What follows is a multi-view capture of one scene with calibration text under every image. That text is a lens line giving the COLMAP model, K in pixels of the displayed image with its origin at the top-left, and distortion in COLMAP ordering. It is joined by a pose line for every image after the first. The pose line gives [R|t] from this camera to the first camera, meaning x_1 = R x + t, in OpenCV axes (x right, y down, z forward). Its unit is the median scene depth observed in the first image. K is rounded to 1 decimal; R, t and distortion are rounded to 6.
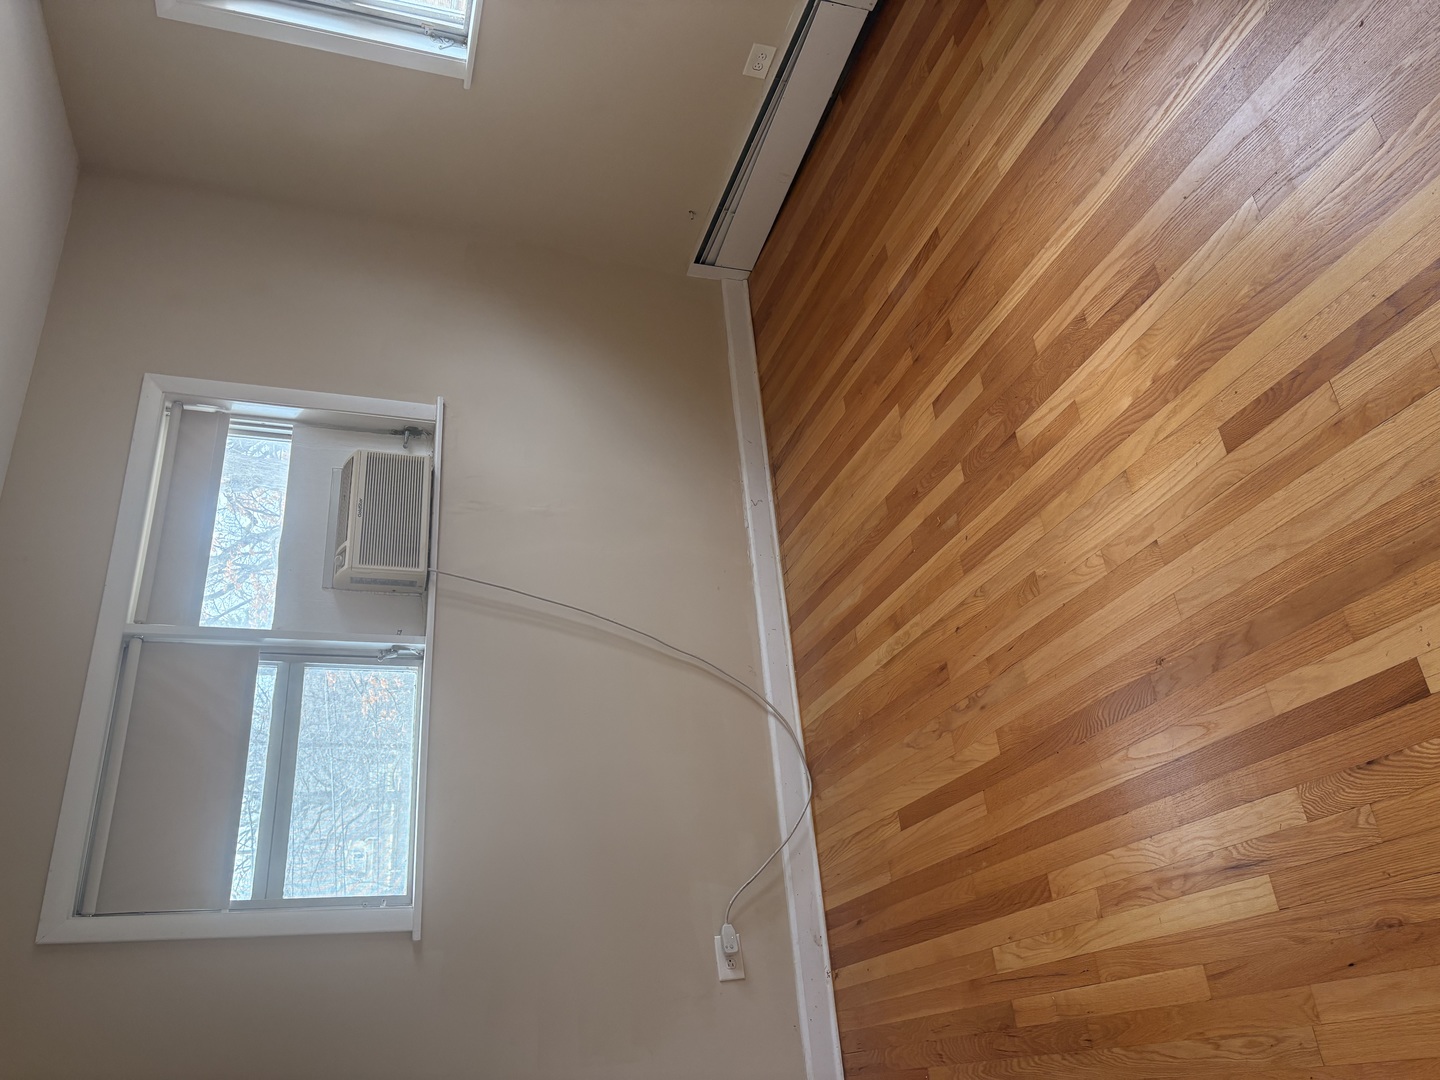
lens RADIAL K [[1088.7, 0, 732.9], [0, 1088.7, 542.5], [0, 0, 1]] dist [0.035862, -0.051832]
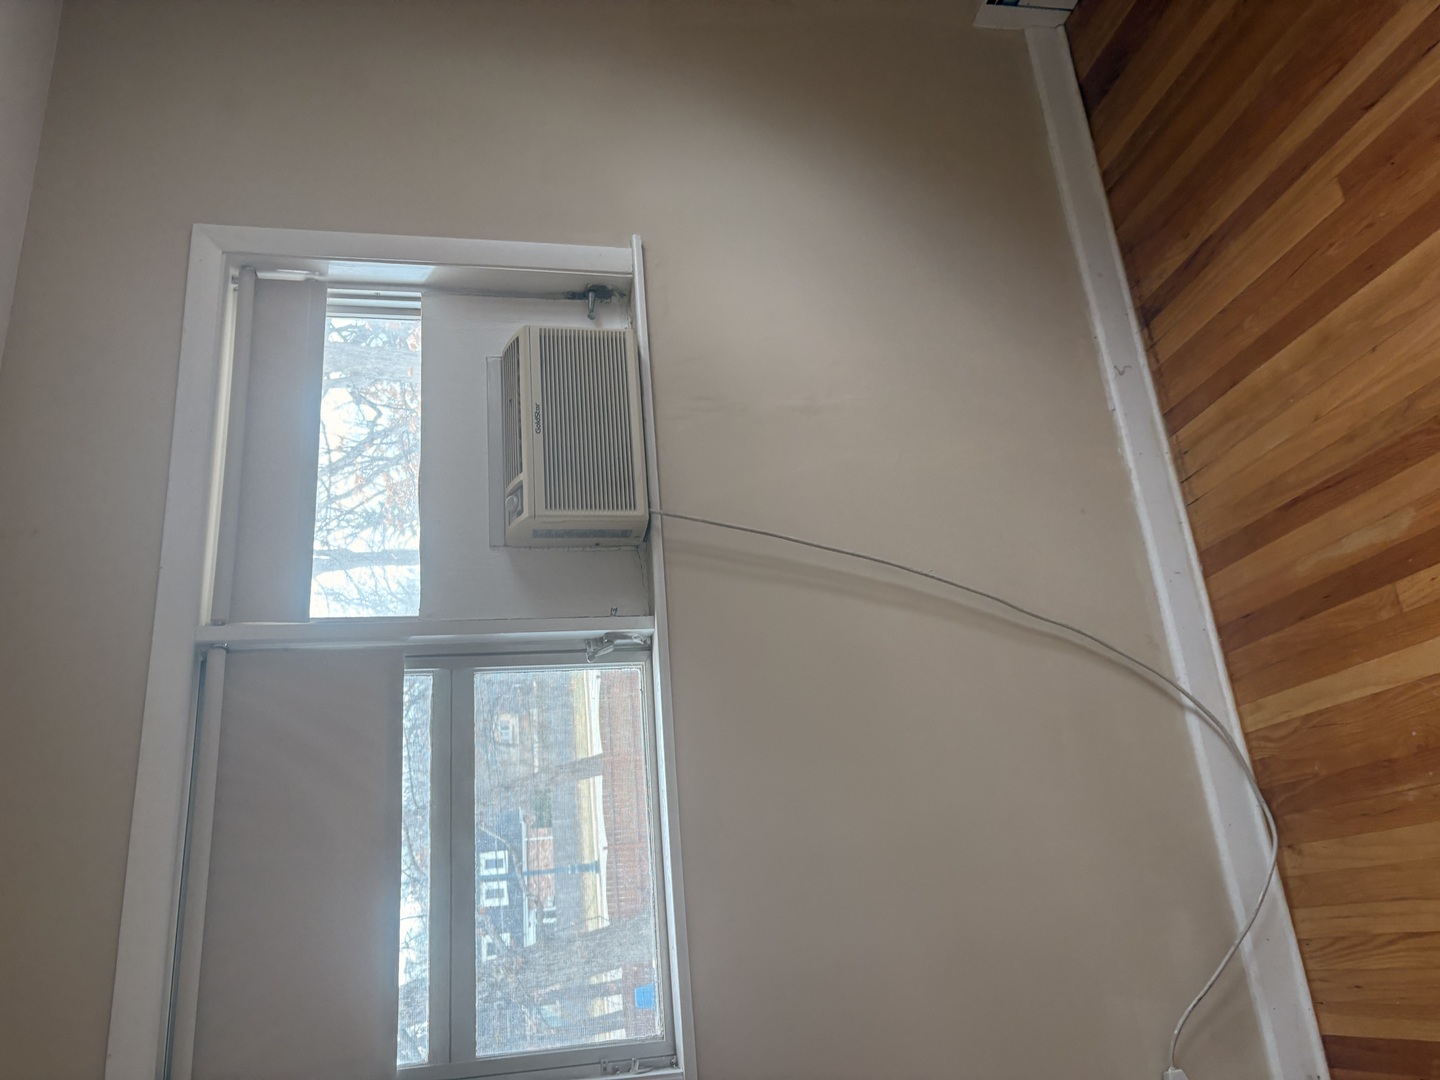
lens RADIAL K [[1088.7, 0, 727.1], [0, 1088.7, 538.5], [0, 0, 1]] dist [0.035862, -0.051832]
pose [[0.992832, -0.041969, -0.111904, -0.159058], [0.054823, 0.991923, 0.114384, -0.027841], [0.106200, -0.119699, 0.987114, 0.369351]]
